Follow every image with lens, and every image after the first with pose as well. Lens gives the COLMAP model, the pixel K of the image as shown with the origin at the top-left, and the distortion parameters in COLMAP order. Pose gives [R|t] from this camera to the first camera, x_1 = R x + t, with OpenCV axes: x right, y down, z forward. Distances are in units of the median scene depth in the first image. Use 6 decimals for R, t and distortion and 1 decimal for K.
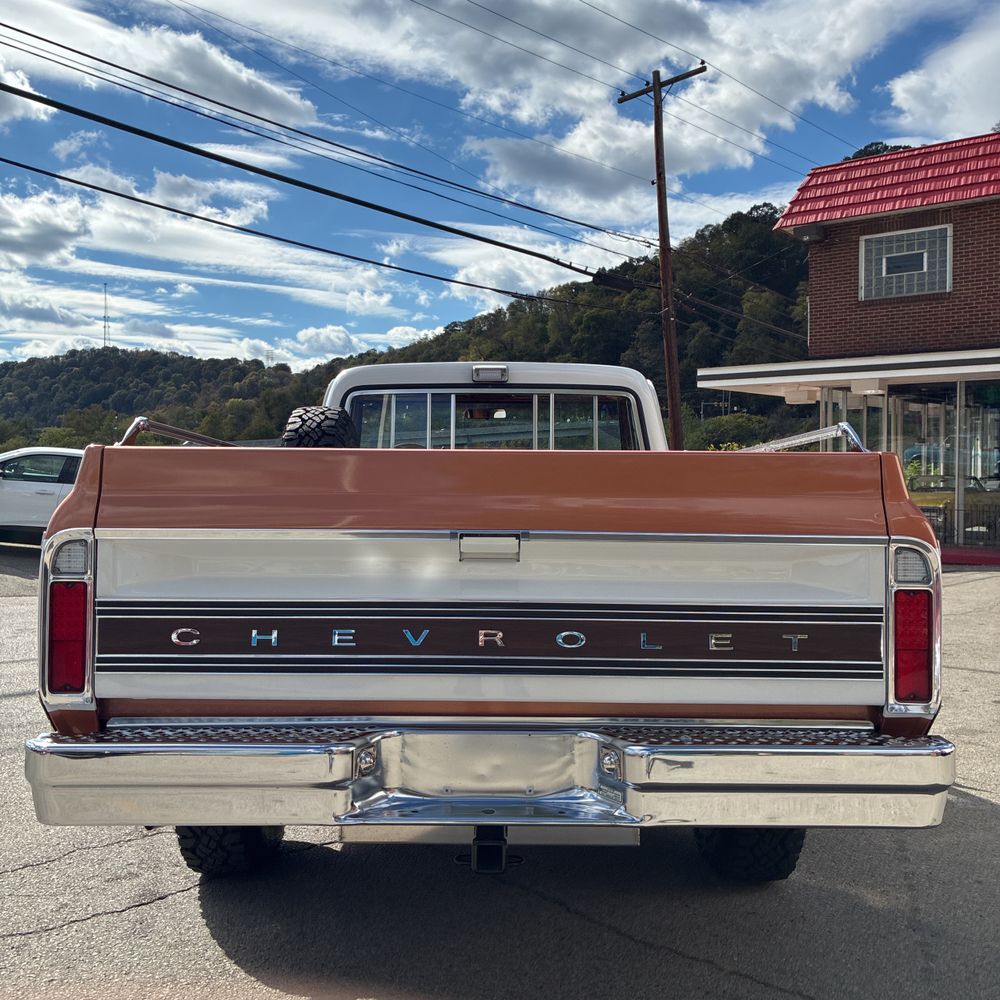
lens RADIAL K [[1021.7, 0, 494.4], [0, 1021.7, 487.0], [0, 0, 1]] dist [0.017055, 0.000000]
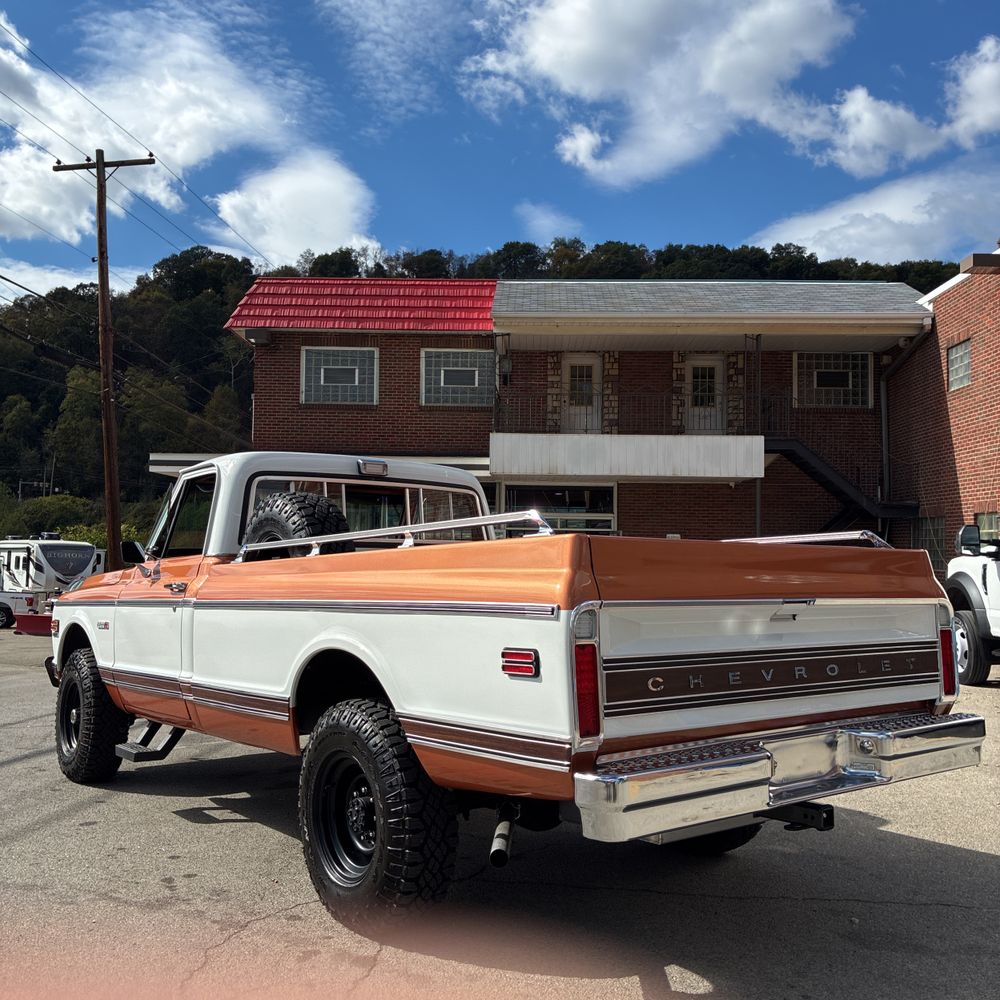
lens RADIAL K [[1021.7, 0, 489.1], [0, 1021.7, 495.0], [0, 0, 1]] dist [0.017055, 0.000000]
pose [[0.783841, 0.049705, 0.618969, -0.161294], [-0.002908, 0.997074, -0.076385, 0.000984], [-0.620955, 0.058074, 0.781692, 0.013608]]
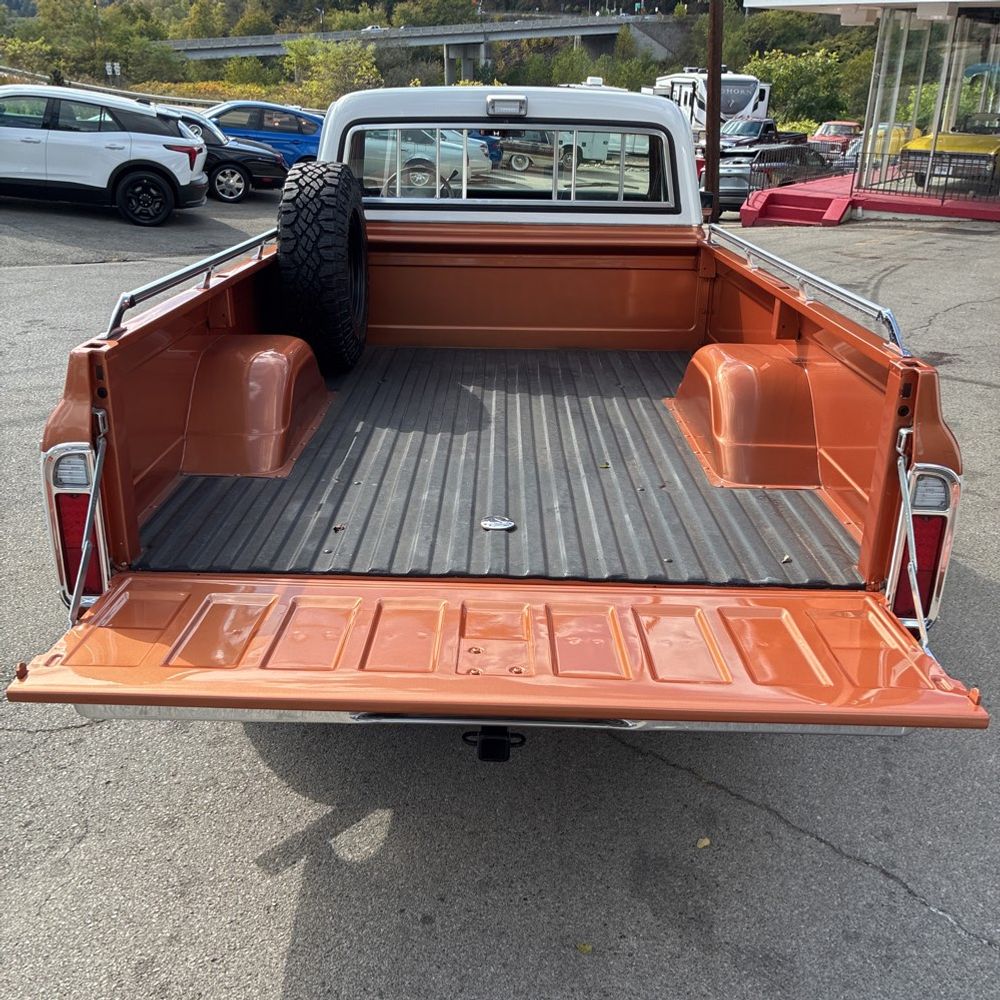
lens RADIAL K [[1021.7, 0, 493.9], [0, 1021.7, 499.1], [0, 0, 1]] dist [0.017055, 0.000000]
pose [[0.999776, 0.017698, -0.011599, 0.000410], [-0.012033, 0.926393, 0.376366, -0.035426], [0.017406, -0.376143, 0.926398, 0.011212]]
